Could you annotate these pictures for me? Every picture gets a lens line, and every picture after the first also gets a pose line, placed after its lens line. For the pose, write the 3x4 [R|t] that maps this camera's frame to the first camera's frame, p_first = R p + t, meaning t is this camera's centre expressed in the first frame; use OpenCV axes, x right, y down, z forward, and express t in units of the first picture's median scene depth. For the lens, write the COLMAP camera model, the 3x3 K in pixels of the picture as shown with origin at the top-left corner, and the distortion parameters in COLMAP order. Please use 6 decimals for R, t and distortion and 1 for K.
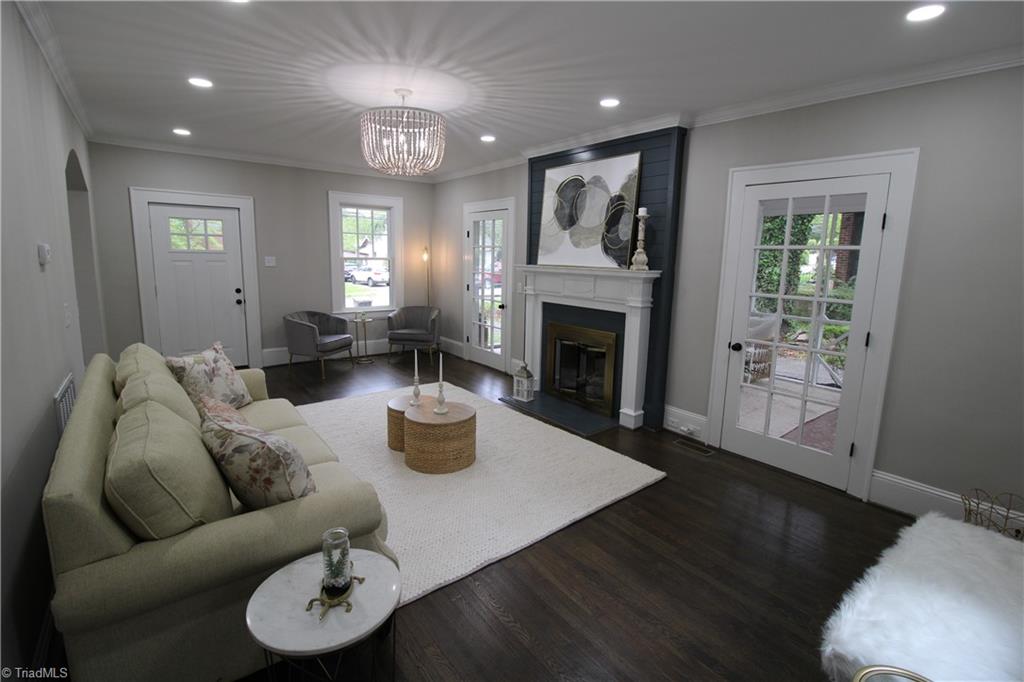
lens RADIAL K [[473.8, 0, 510.1], [0, 473.8, 330.5], [0, 0, 1]] dist [-0.012036, -0.000627]
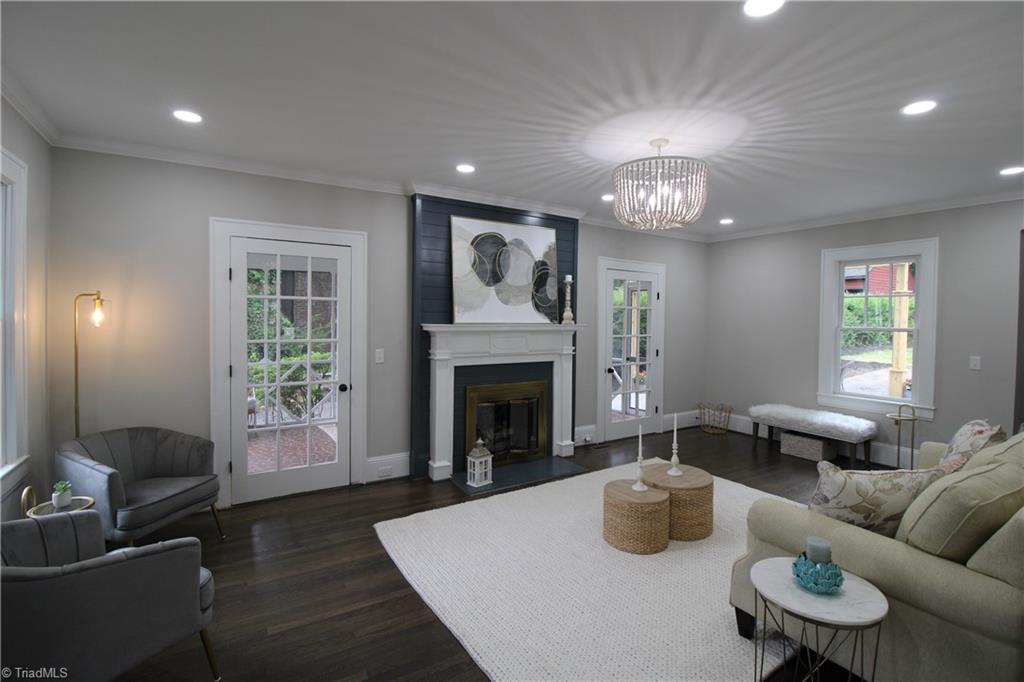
lens RADIAL K [[473.8, 0, 516.9], [0, 473.8, 336.5], [0, 0, 1]] dist [-0.012036, -0.000627]
pose [[0.097785, -0.065620, 0.993042, -0.926095], [0.145706, 0.988016, 0.050941, -0.169263], [-0.984484, 0.139710, 0.106175, 0.952440]]
